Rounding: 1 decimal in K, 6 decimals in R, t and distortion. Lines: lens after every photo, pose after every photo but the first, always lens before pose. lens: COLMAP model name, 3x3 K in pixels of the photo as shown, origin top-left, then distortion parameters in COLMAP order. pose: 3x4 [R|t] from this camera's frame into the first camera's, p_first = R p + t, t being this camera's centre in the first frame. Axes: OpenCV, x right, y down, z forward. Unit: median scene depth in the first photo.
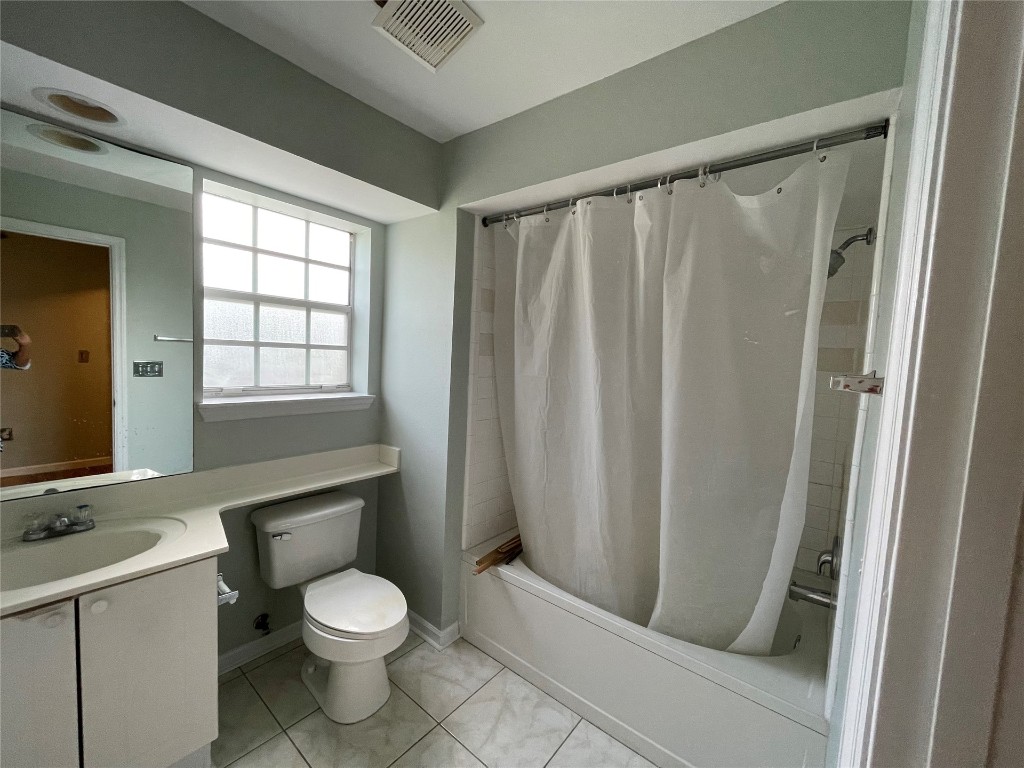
lens RADIAL K [[414.7, 0, 511.4], [0, 414.7, 385.2], [0, 0, 1]] dist [-0.000522, -0.000446]
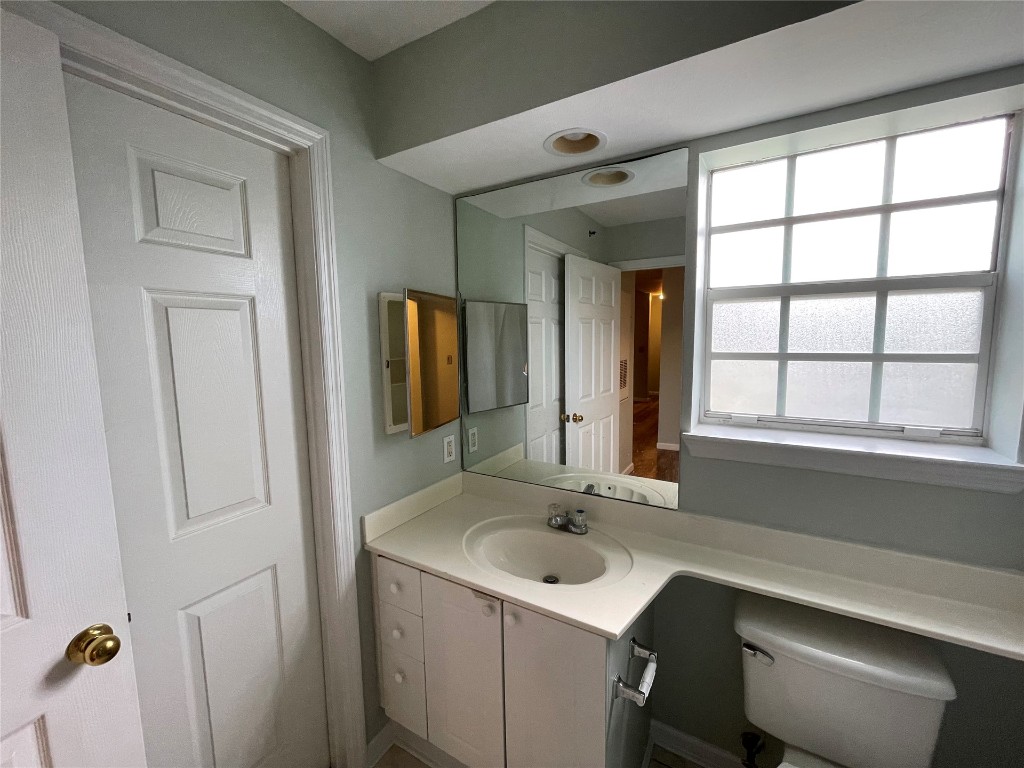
lens RADIAL K [[414.7, 0, 512.3], [0, 414.7, 381.6], [0, 0, 1]] dist [-0.000522, -0.000446]
pose [[0.153895, 0.057659, -0.986403, 0.008239], [-0.049234, 0.997503, 0.050627, -0.070125], [0.986860, 0.040774, 0.156350, 0.443389]]
